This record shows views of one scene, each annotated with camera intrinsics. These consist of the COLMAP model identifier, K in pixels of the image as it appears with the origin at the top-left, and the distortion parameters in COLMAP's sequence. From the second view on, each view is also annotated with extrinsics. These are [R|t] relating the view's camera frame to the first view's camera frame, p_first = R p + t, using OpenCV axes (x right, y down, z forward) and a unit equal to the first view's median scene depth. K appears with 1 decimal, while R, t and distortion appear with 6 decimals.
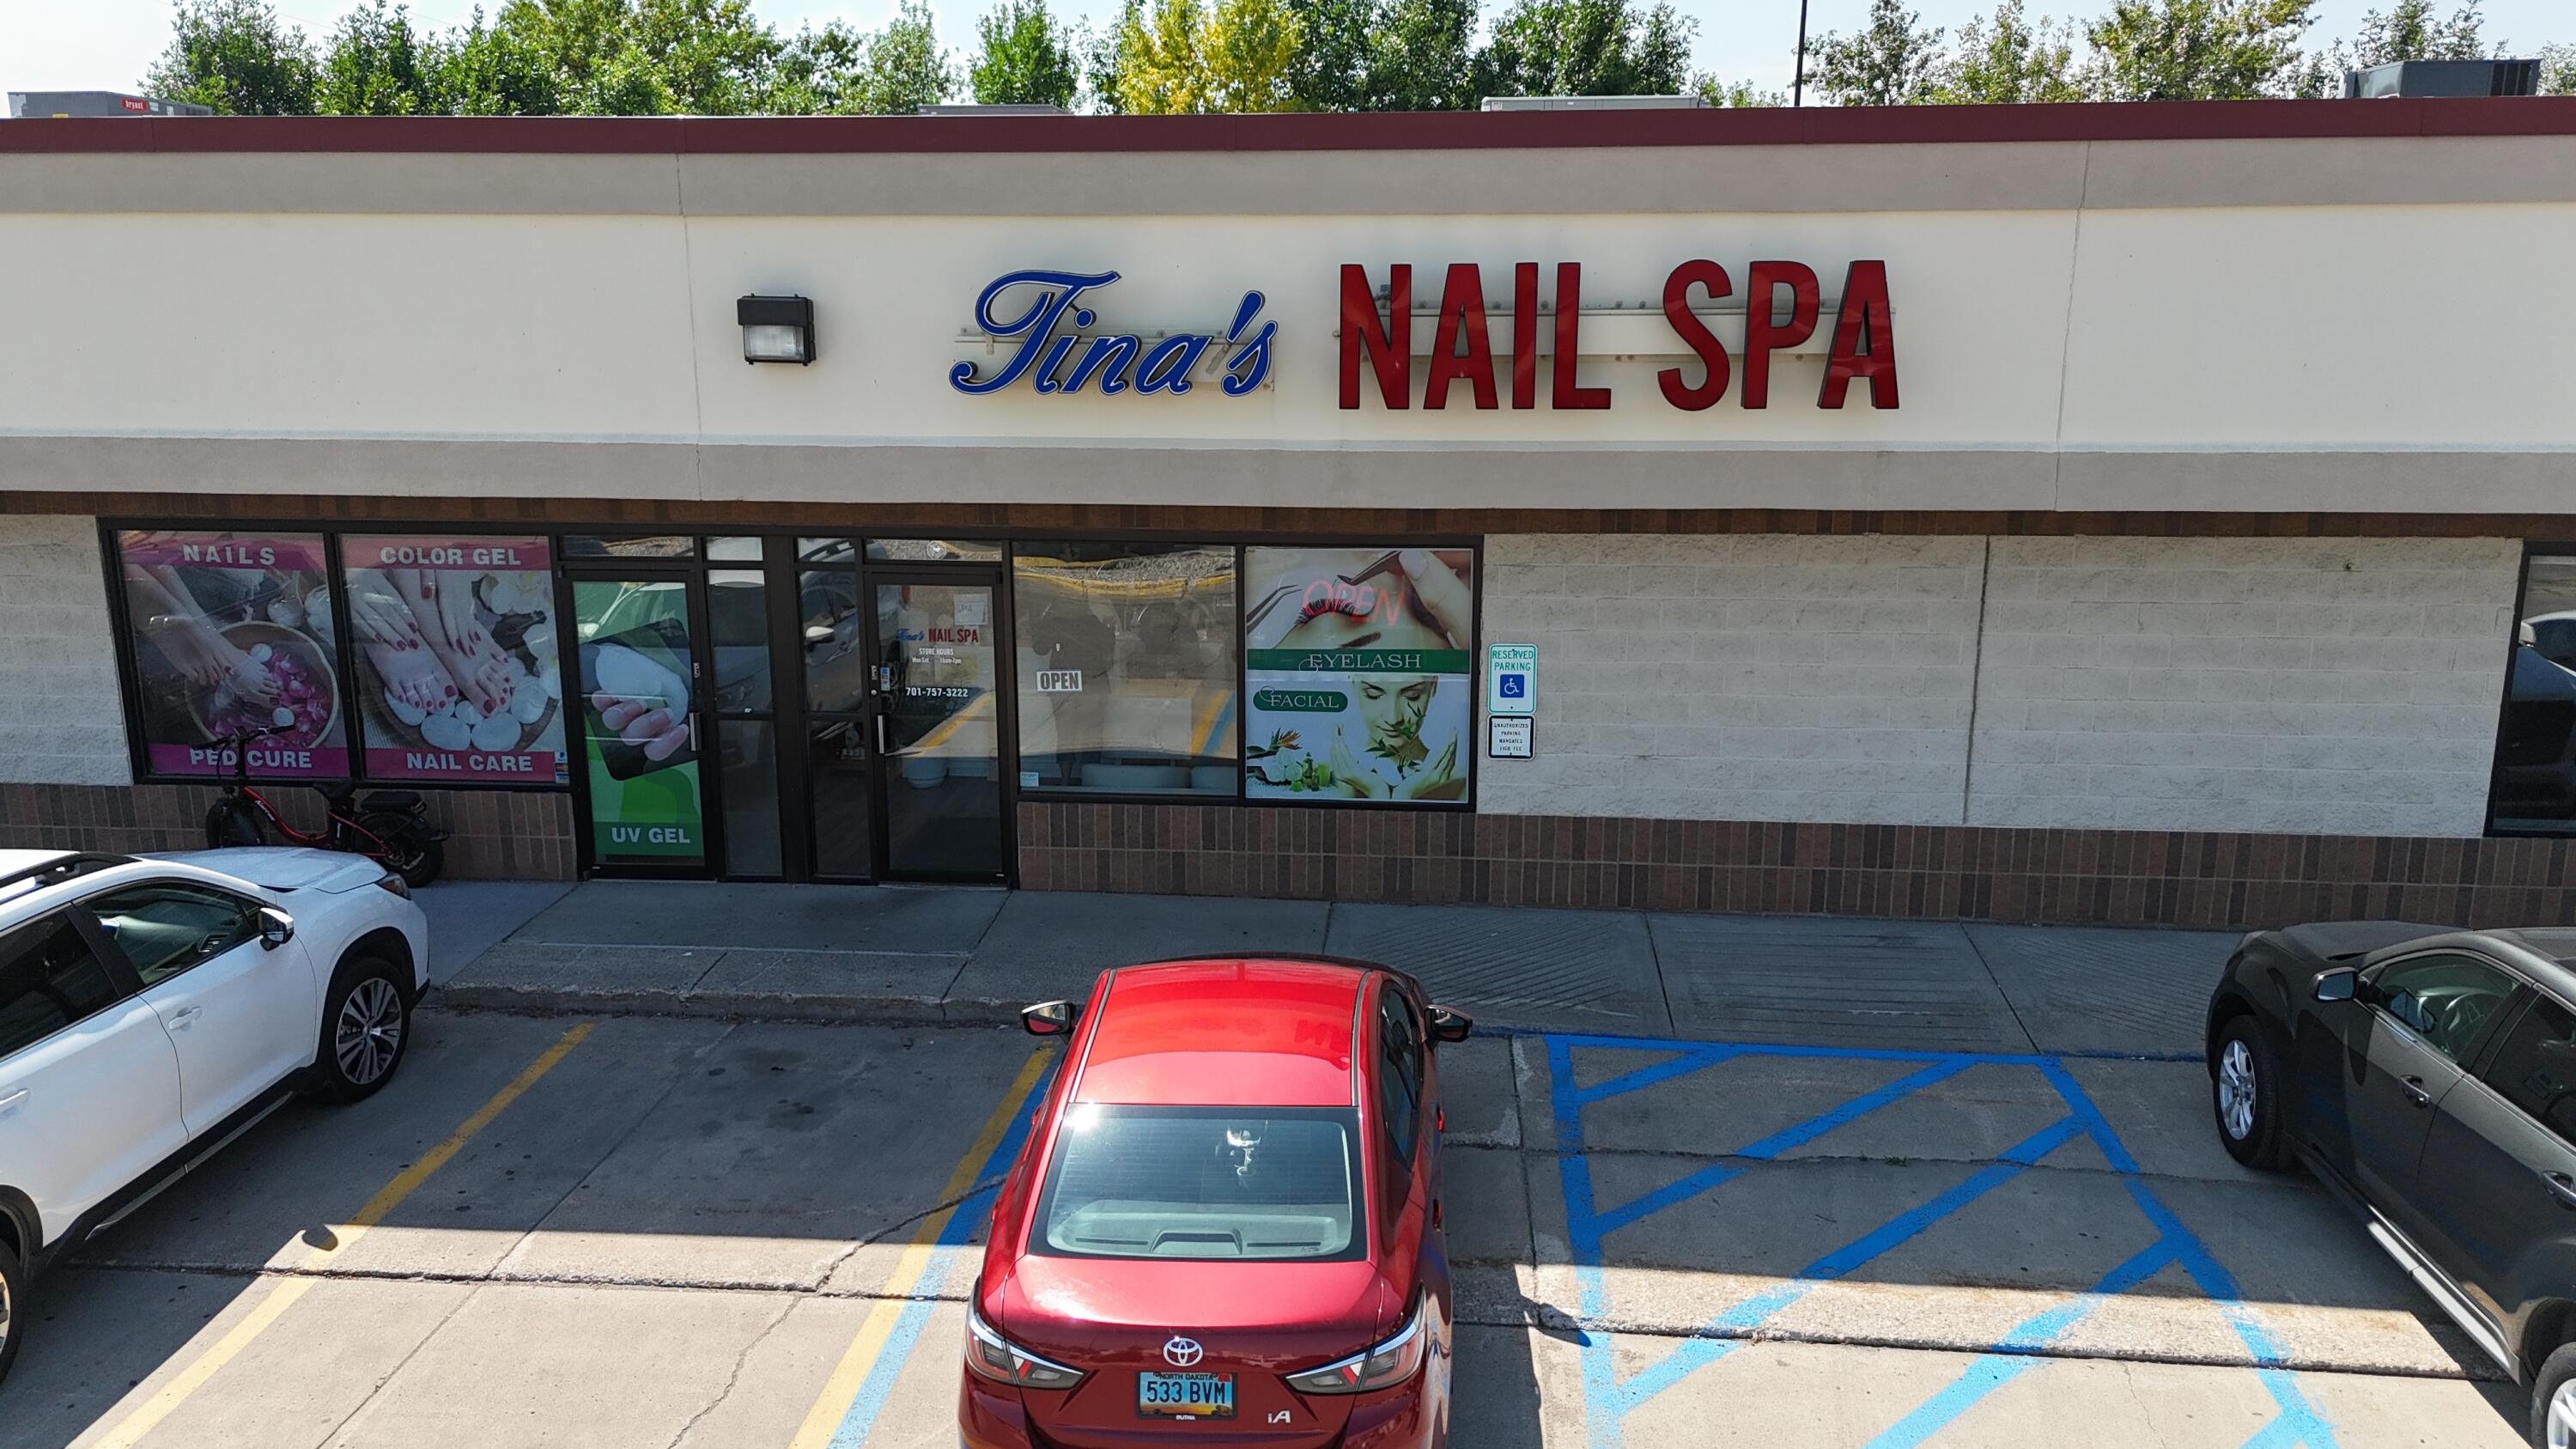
lens RADIAL K [[1891.2, 0, 1245.9], [0, 1891.2, 727.3], [0, 0, 1]] dist [0.082996, -0.108359]
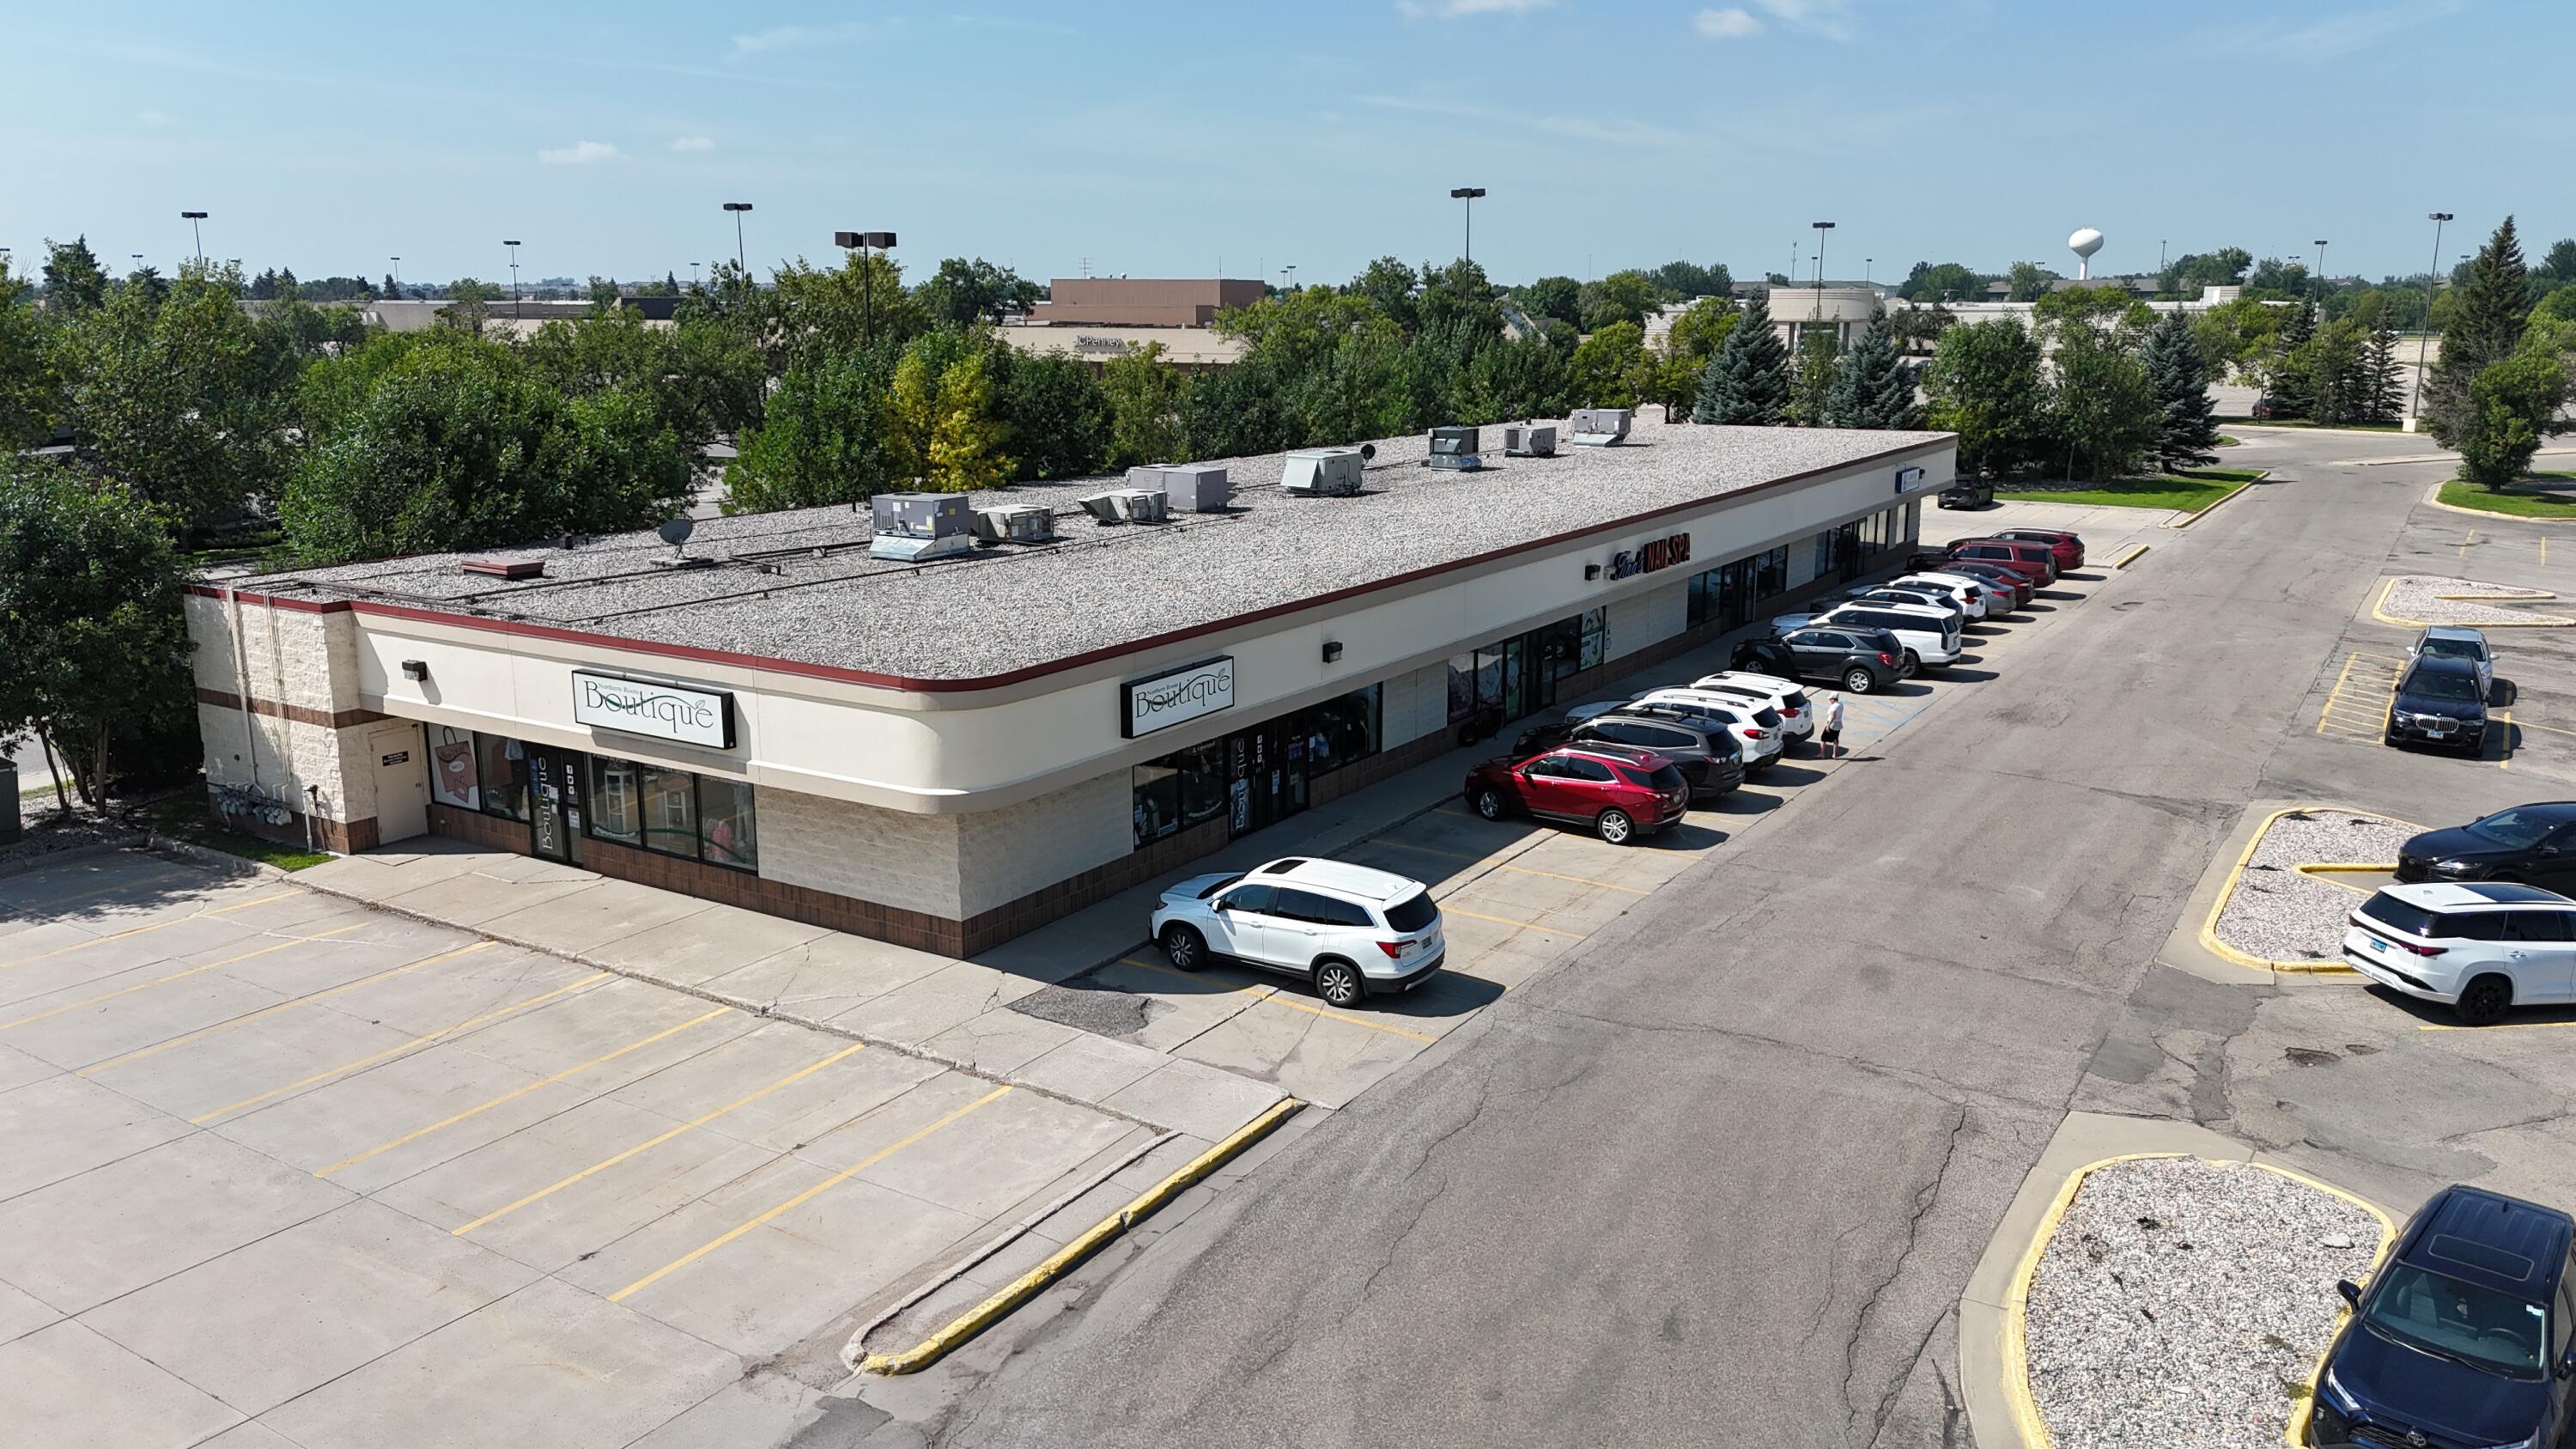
lens RADIAL K [[1913.7, 0, 1288.0], [0, 1913.7, 724.5], [0, 0, 1]] dist [0.054172, -0.115795]
pose [[0.453170, -0.197387, 0.869296, -4.657616], [0.202149, 0.972527, 0.115446, -0.538242], [-0.868201, 0.123411, 0.480621, -0.503863]]
